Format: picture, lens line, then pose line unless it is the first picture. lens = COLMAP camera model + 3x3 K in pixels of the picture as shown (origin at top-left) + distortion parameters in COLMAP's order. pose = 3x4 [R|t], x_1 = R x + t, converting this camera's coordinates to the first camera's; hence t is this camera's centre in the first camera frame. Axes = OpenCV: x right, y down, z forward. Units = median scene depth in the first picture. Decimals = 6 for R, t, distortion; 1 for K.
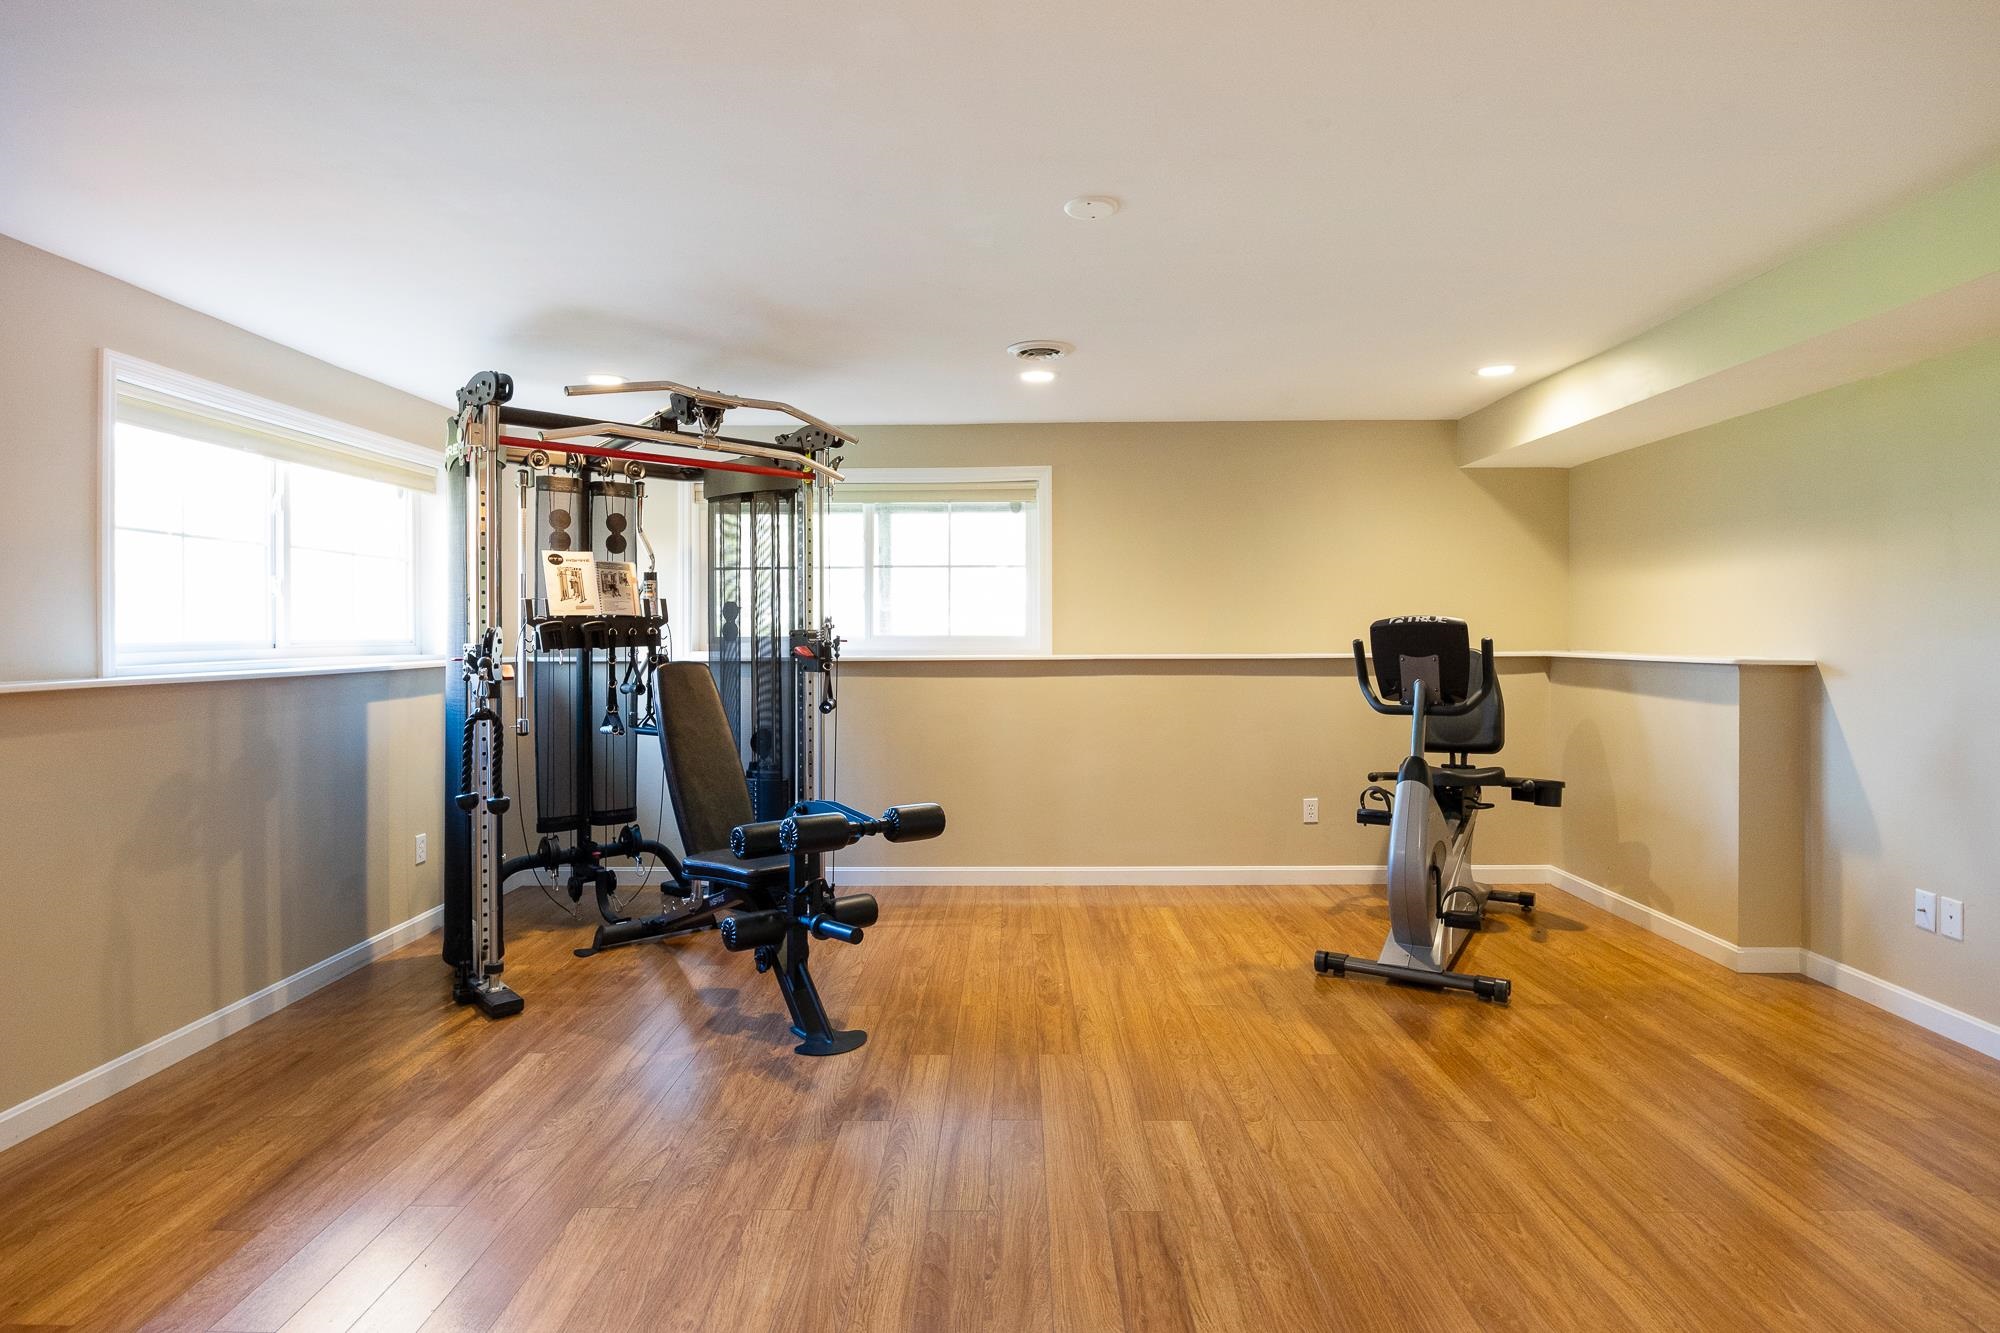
lens RADIAL K [[1034.6, 0, 1001.1], [0, 1034.6, 634.7], [0, 0, 1]] dist [-0.004045, -0.000462]
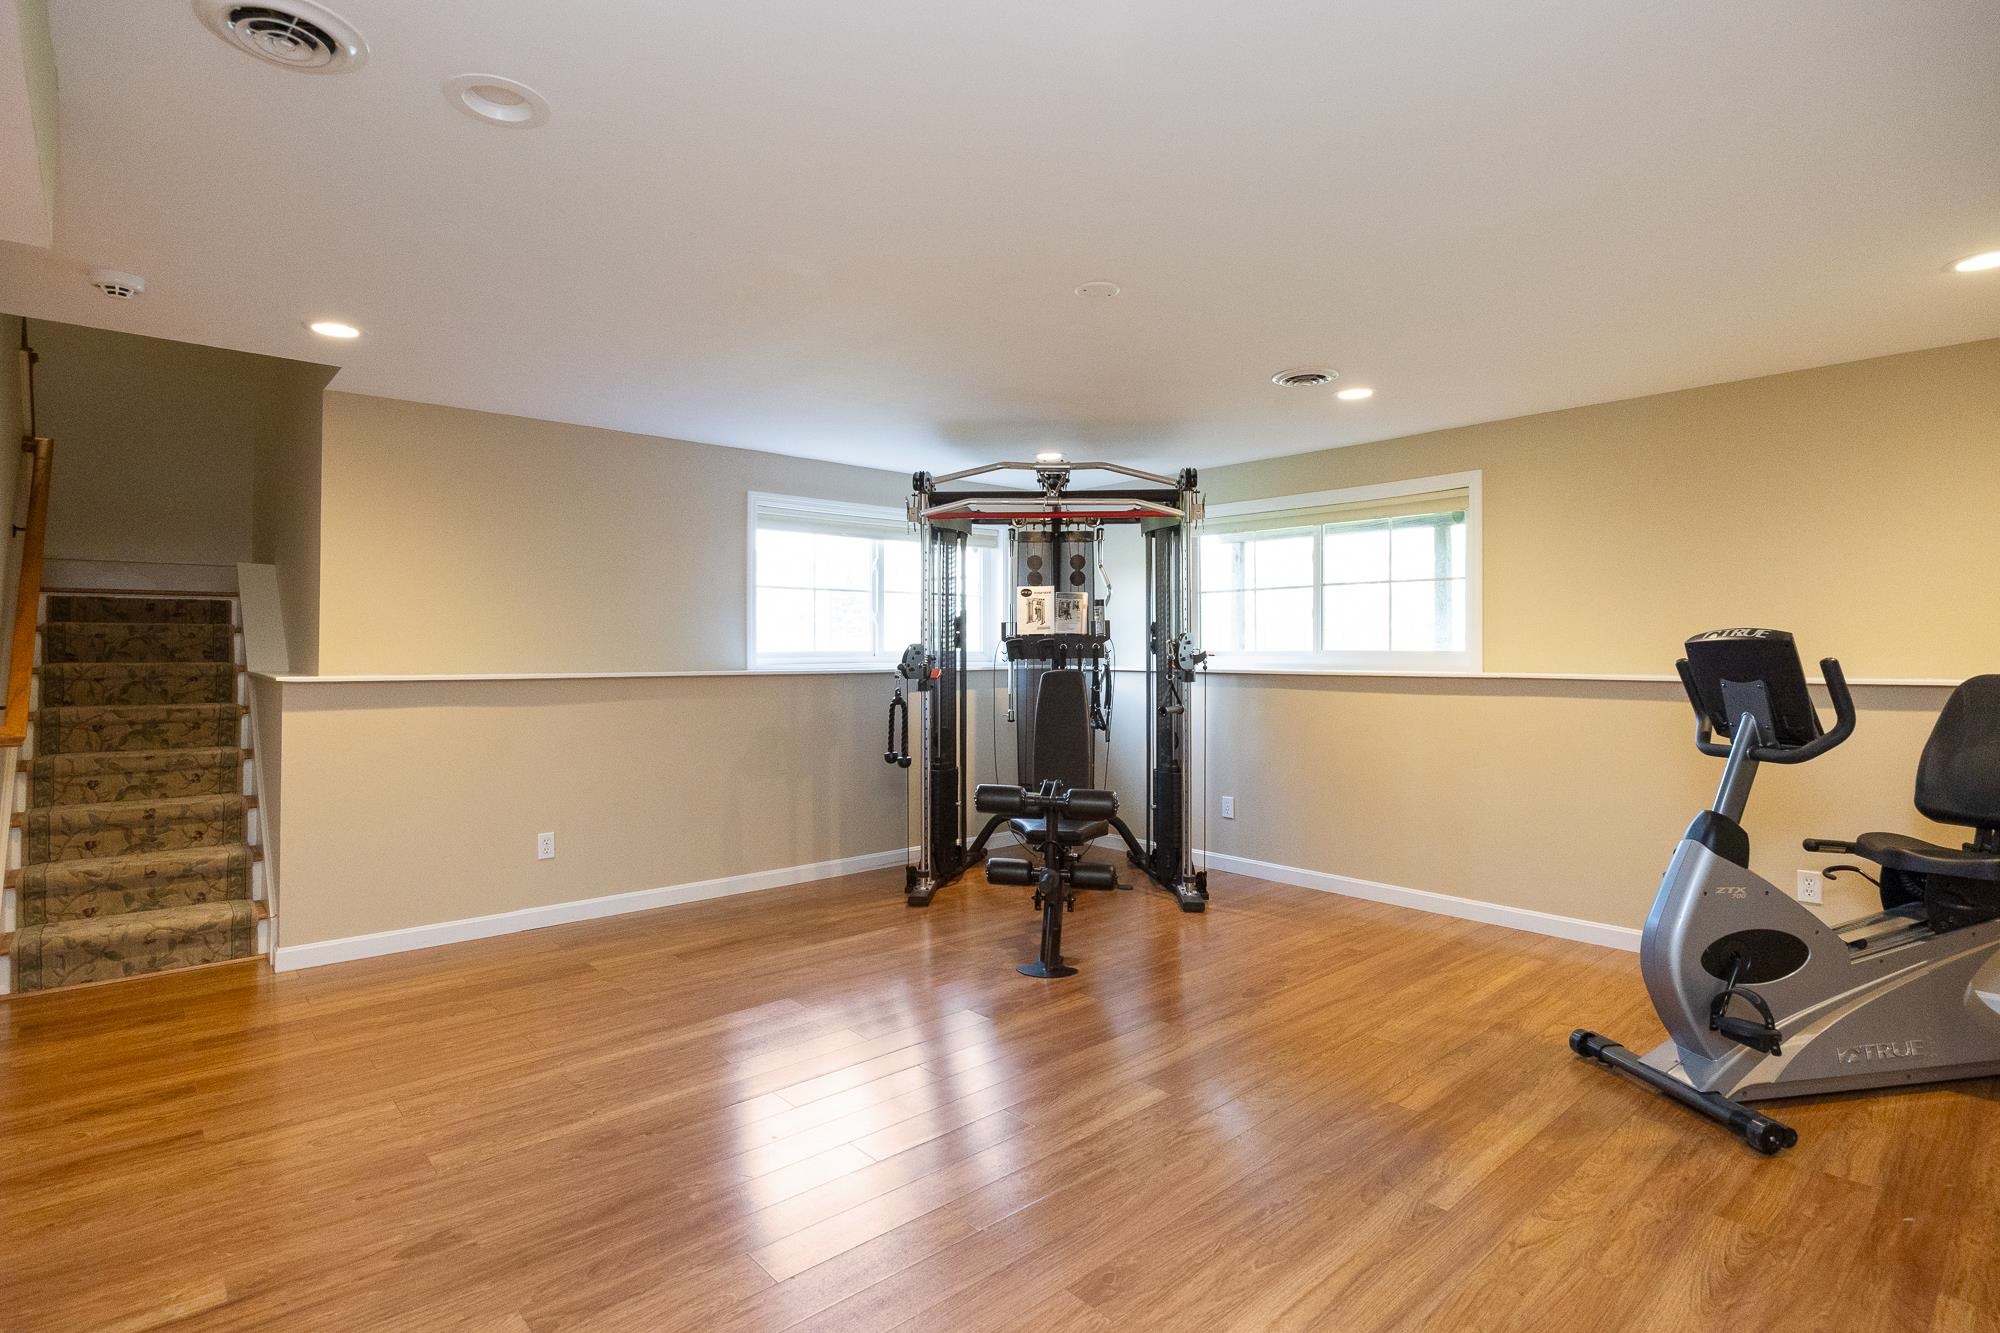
lens RADIAL K [[1002.8, 0, 998.7], [0, 1002.8, 643.4], [0, 0, 1]] dist [-0.001206, -0.001991]
pose [[0.674017, -0.000271, -0.738716, 0.517969], [-0.004973, 0.999976, -0.004904, -0.000168], [0.738699, 0.006978, 0.673999, 0.091324]]
